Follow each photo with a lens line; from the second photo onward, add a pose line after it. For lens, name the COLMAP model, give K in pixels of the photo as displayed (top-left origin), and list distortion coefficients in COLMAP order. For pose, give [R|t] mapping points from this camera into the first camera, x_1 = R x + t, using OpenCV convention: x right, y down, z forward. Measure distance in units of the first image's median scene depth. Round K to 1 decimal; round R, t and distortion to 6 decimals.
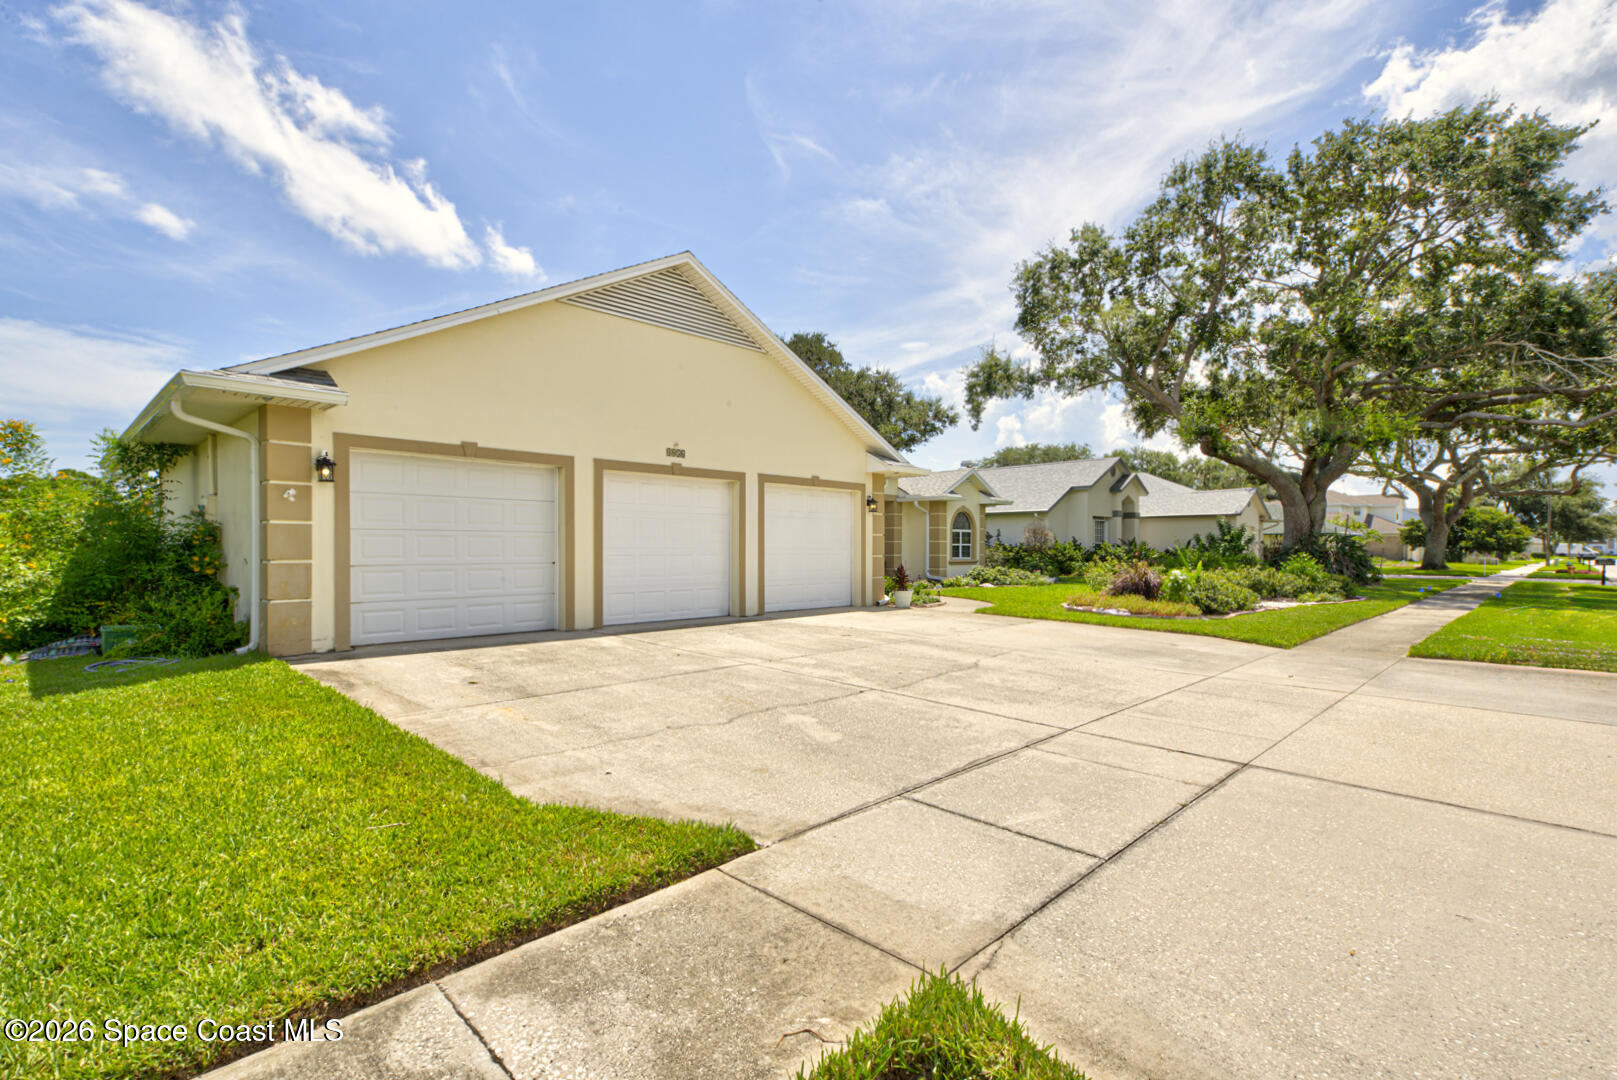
lens RADIAL K [[761.1, 0, 820.5], [0, 761.1, 551.8], [0, 0, 1]] dist [0.022212, 0.000734]
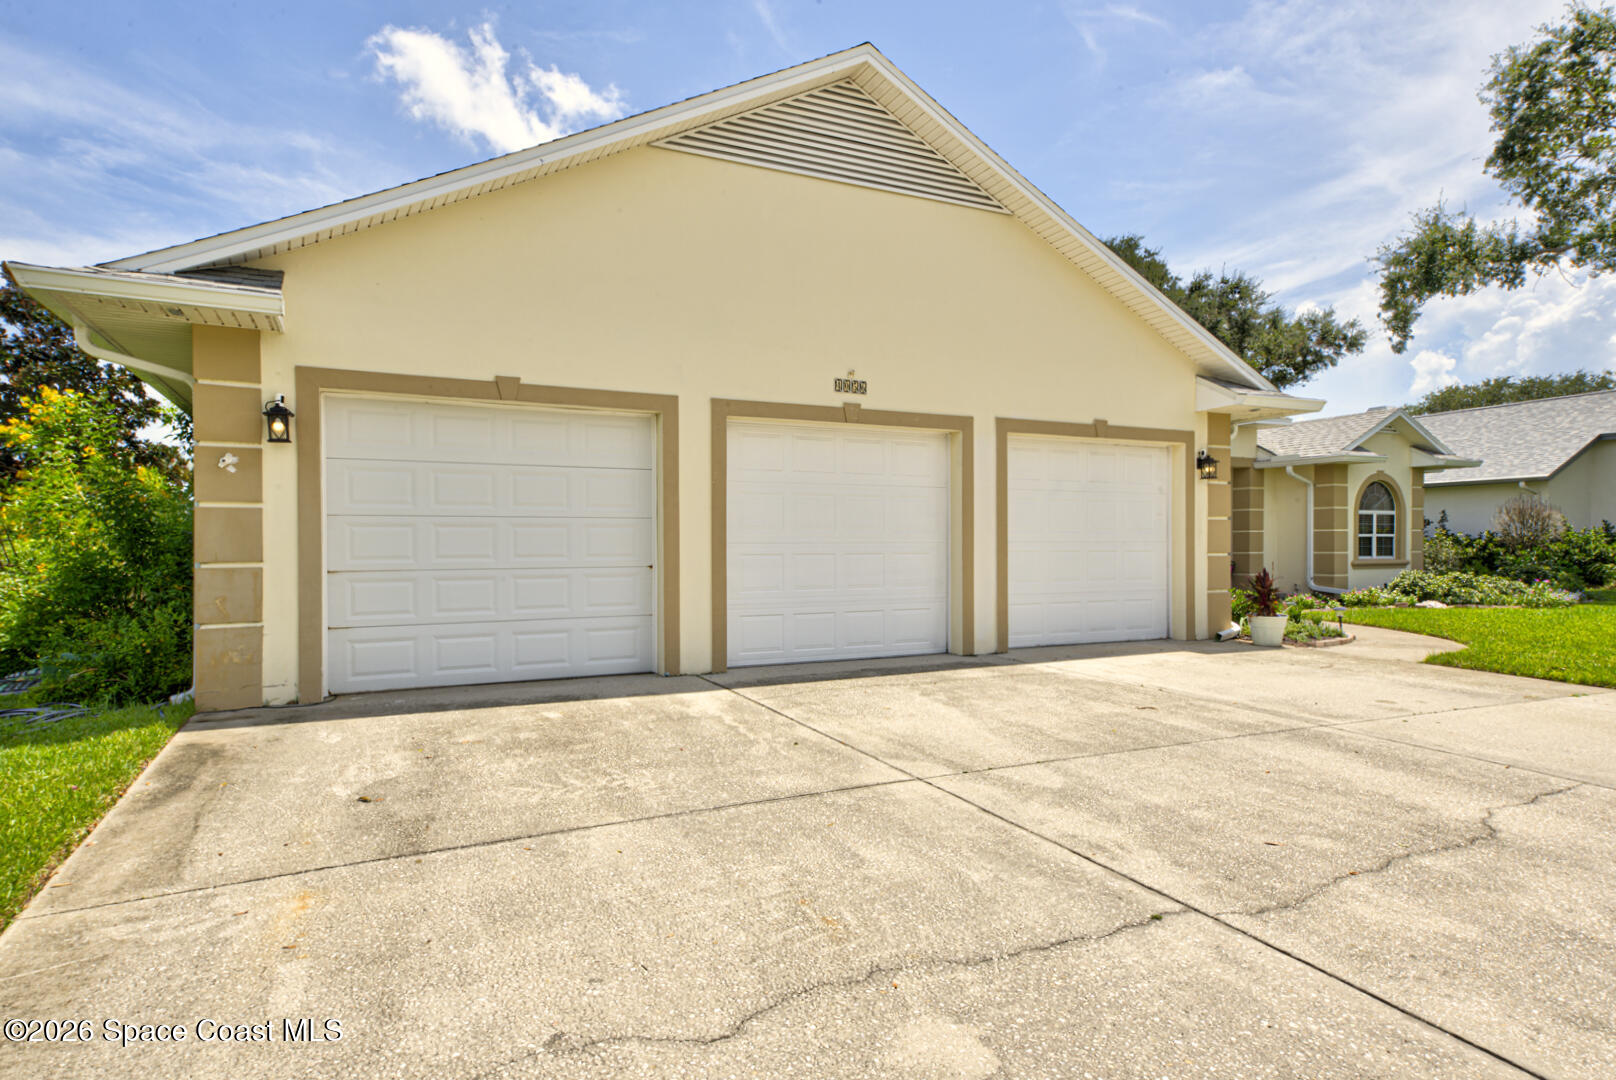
lens RADIAL K [[915.2, 0, 802.3], [0, 915.2, 555.3], [0, 0, 1]] dist [0.050367, 0.010071]
pose [[0.938190, -0.001191, -0.346118, 0.022013], [0.003470, 0.999976, 0.005967, 0.000689], [0.346102, -0.006799, 0.938172, 0.229982]]
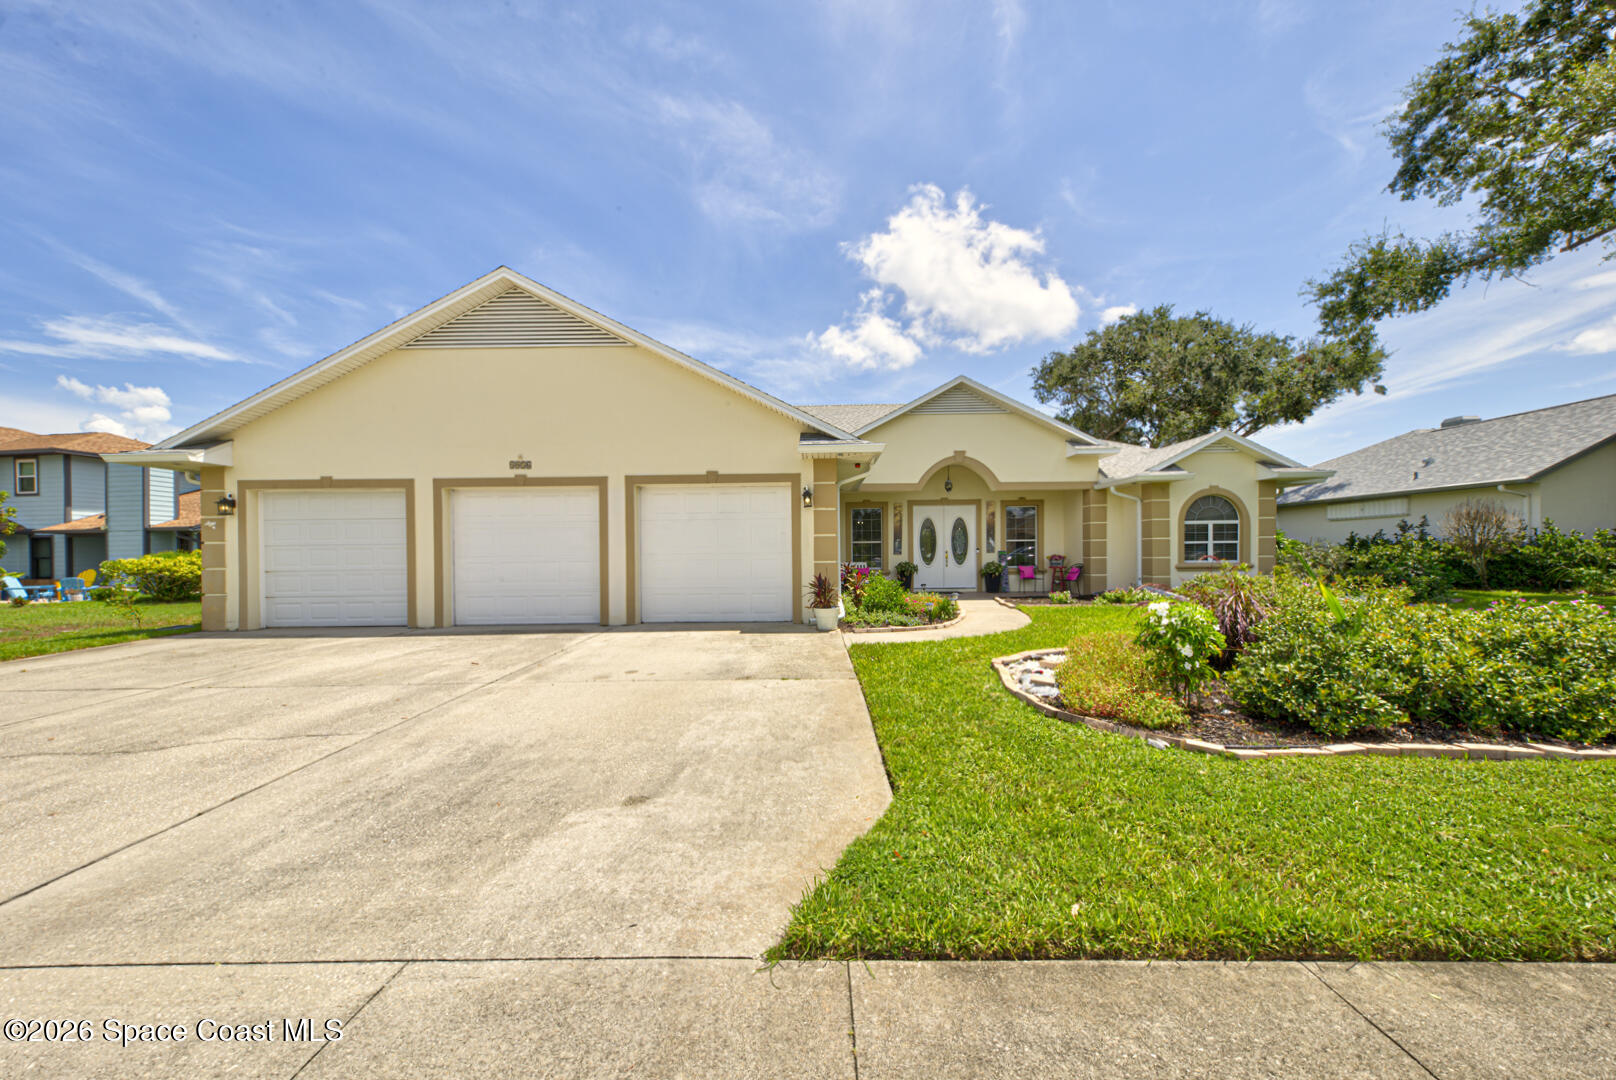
lens RADIAL K [[553.3, 0, 803.5], [0, 553.3, 551.6], [0, 0, 1]] dist [0.019187, -0.000350]
pose [[0.670983, -0.008740, -0.741421, 0.494667], [0.009005, 0.999953, -0.003639, -0.003577], [0.741418, -0.004235, 0.671030, 0.603424]]
